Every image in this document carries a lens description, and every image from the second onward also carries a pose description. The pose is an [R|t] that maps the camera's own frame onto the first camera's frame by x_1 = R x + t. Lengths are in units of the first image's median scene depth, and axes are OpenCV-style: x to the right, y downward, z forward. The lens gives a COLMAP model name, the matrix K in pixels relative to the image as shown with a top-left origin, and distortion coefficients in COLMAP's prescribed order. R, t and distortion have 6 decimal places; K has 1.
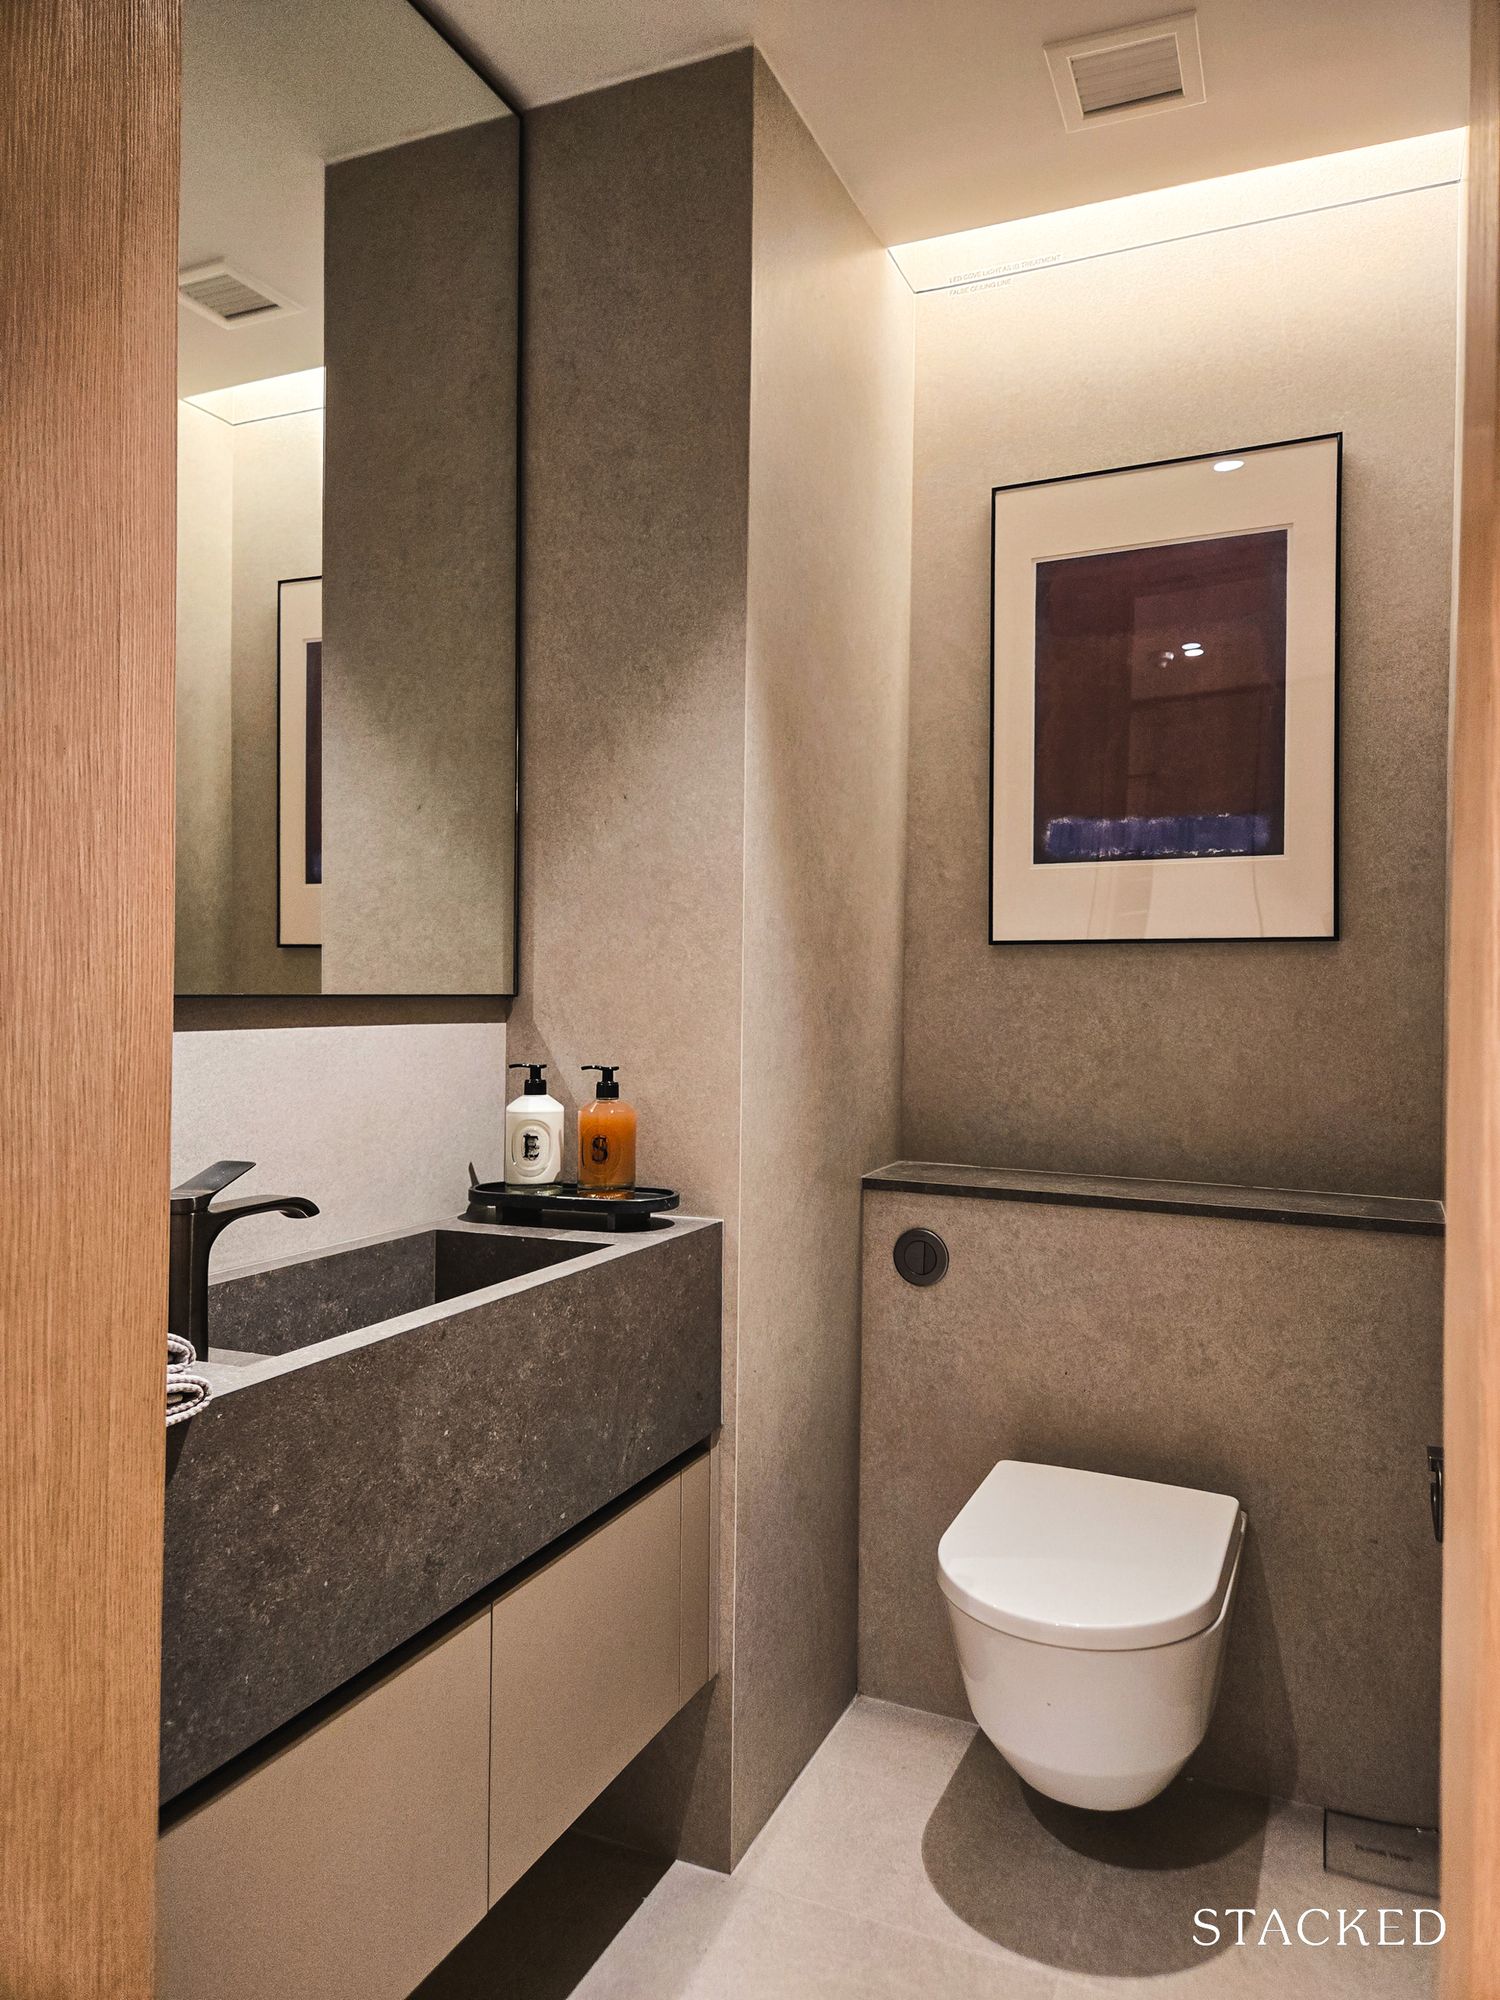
lens RADIAL K [[1347.7, 0, 751.5], [0, 1347.7, 989.7], [0, 0, 1]] dist [0.050193, -0.002966]
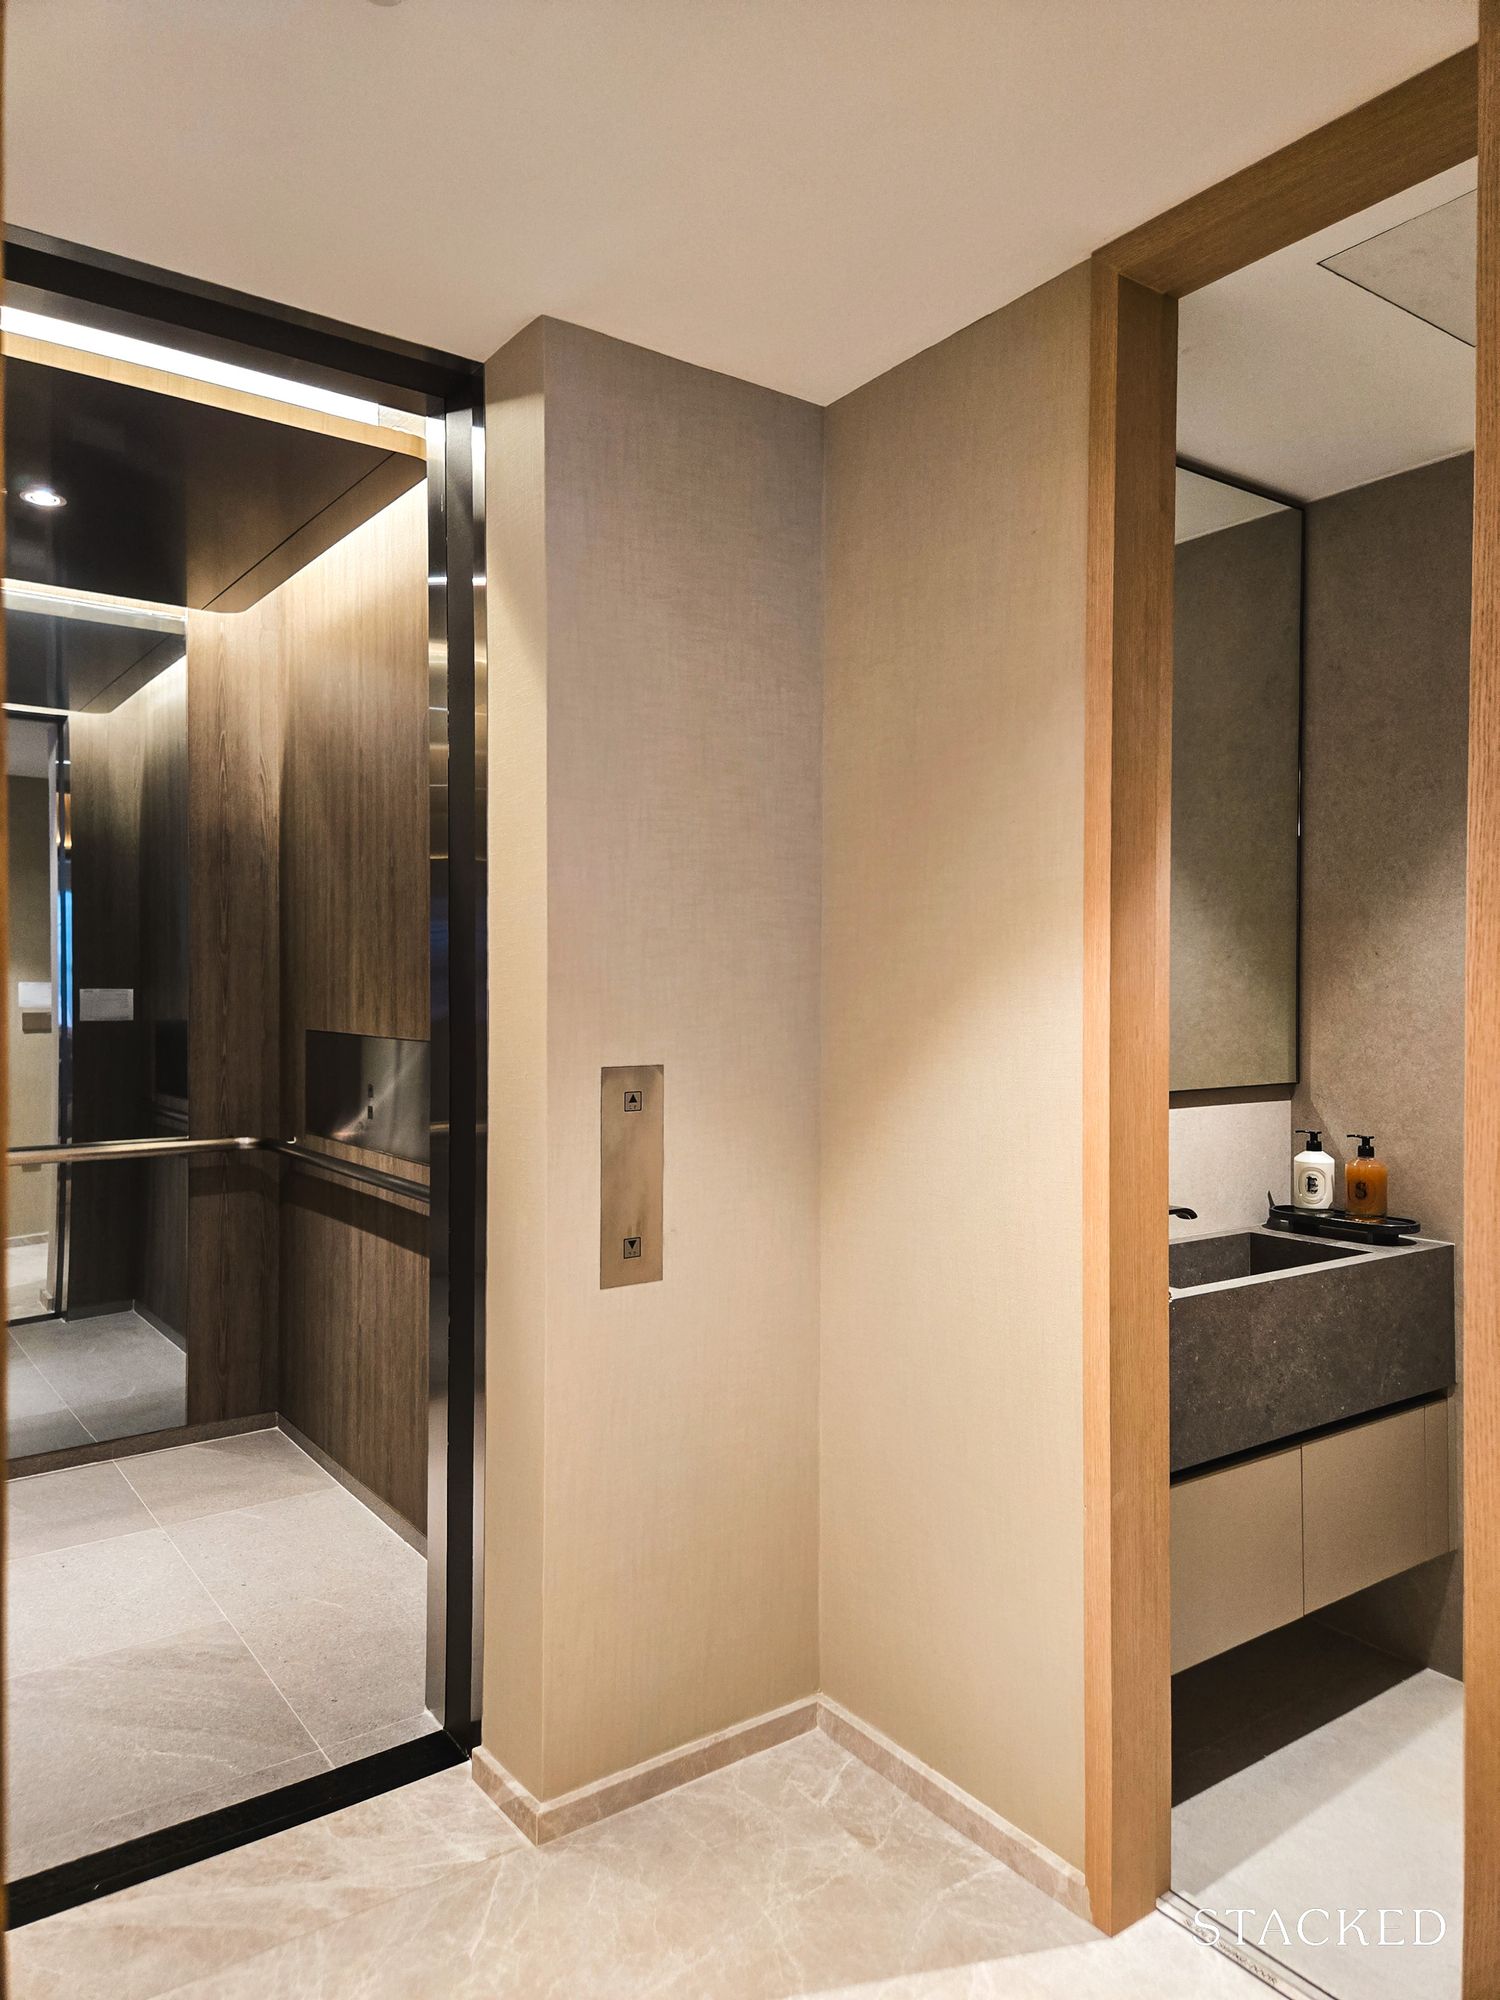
lens RADIAL K [[1347.7, 0, 751.5], [0, 1347.7, 989.7], [0, 0, 1]] dist [0.050193, -0.002966]
pose [[0.865876, -0.005221, -0.500232, 0.062859], [0.006533, 0.999978, 0.000871, -0.113518], [0.500216, -0.004023, 0.865891, -0.677412]]
